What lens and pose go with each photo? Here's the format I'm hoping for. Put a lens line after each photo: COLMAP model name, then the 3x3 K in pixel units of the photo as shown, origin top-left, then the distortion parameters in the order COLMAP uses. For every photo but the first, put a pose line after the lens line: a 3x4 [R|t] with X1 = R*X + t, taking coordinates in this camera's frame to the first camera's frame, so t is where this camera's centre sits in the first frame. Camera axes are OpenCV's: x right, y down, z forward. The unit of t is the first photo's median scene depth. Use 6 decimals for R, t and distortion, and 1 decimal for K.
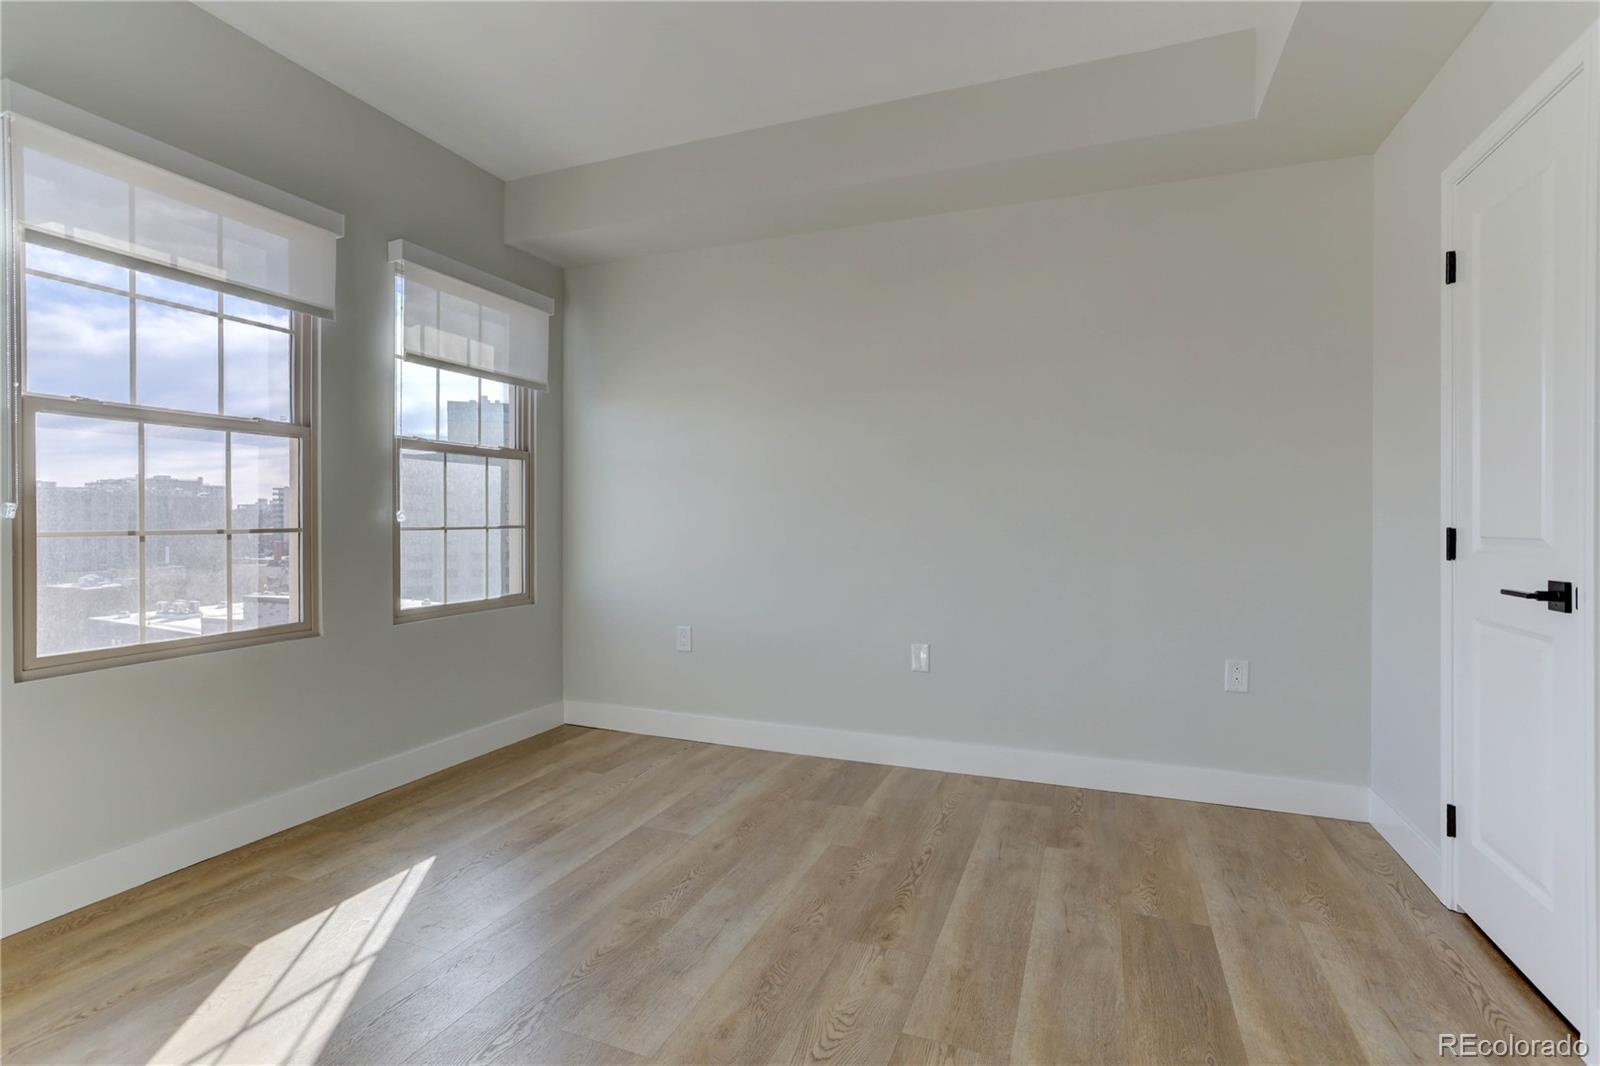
lens RADIAL K [[794.2, 0, 781.8], [0, 794.2, 514.3], [0, 0, 1]] dist [-0.037526, 0.020153]
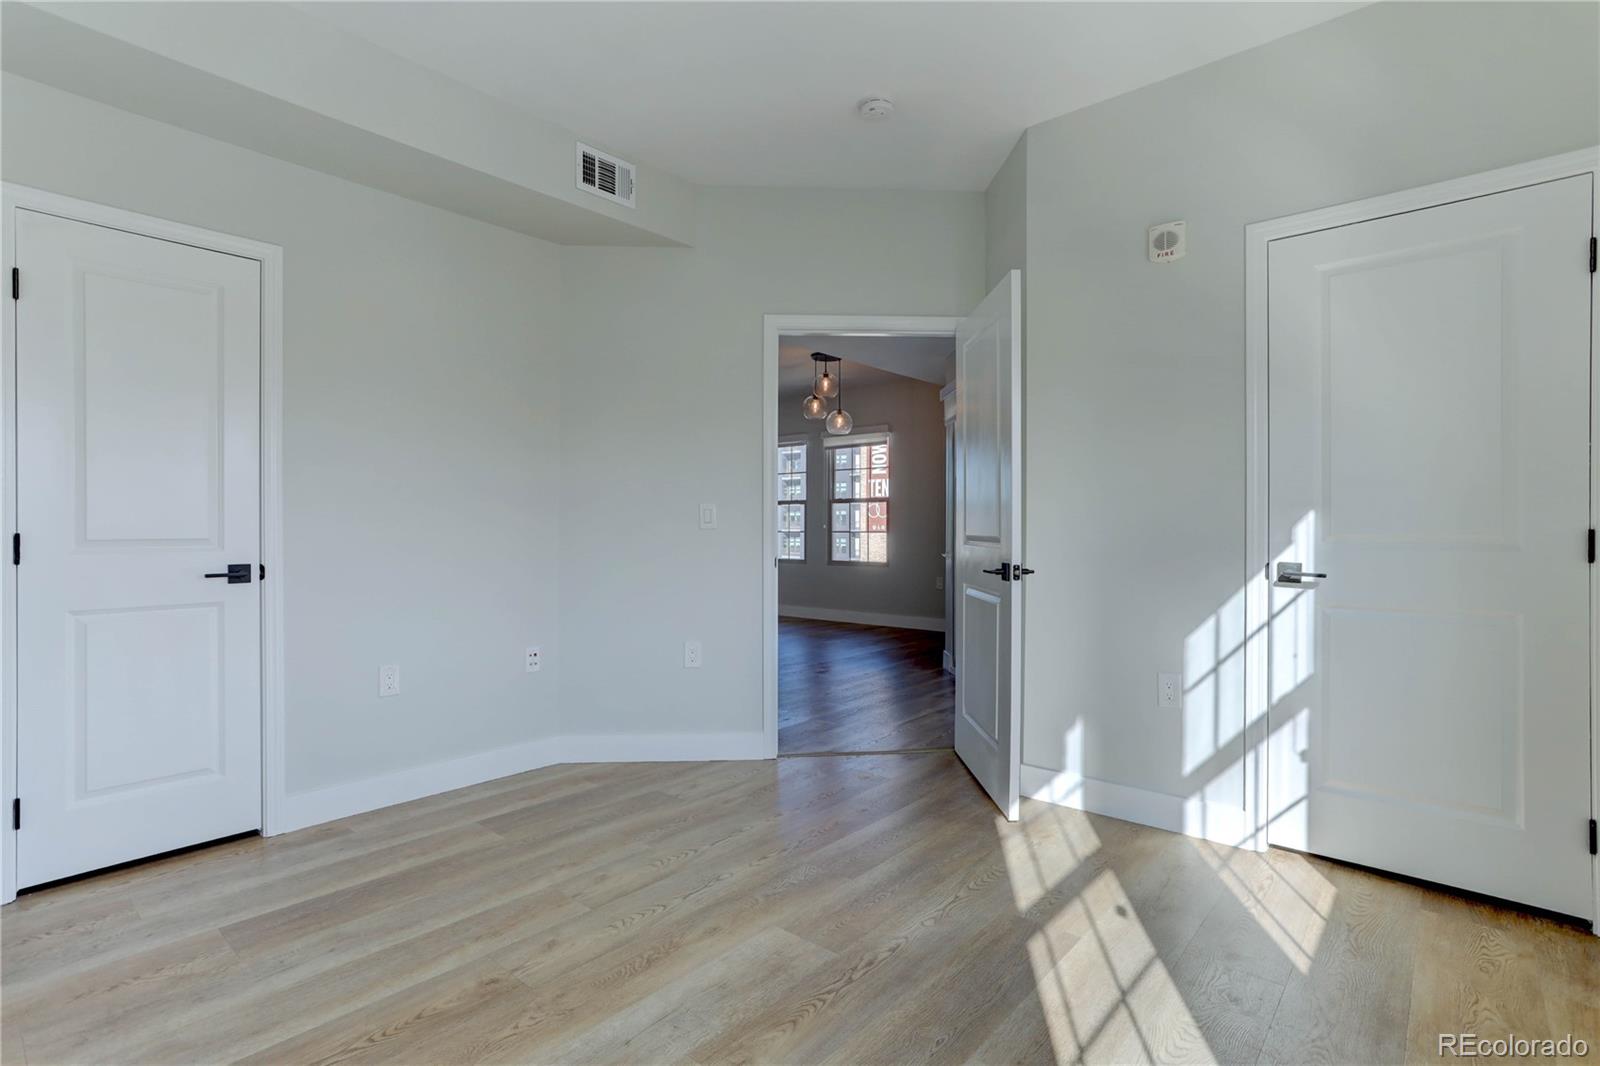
lens RADIAL K [[794.2, 0, 788.3], [0, 794.2, 534.3], [0, 0, 1]] dist [-0.037526, 0.020153]
pose [[-0.939697, -0.002889, 0.341995, -0.551601], [-0.000462, 0.999974, 0.007177, 0.011323], [-0.342007, 0.006586, -0.939674, 1.913730]]
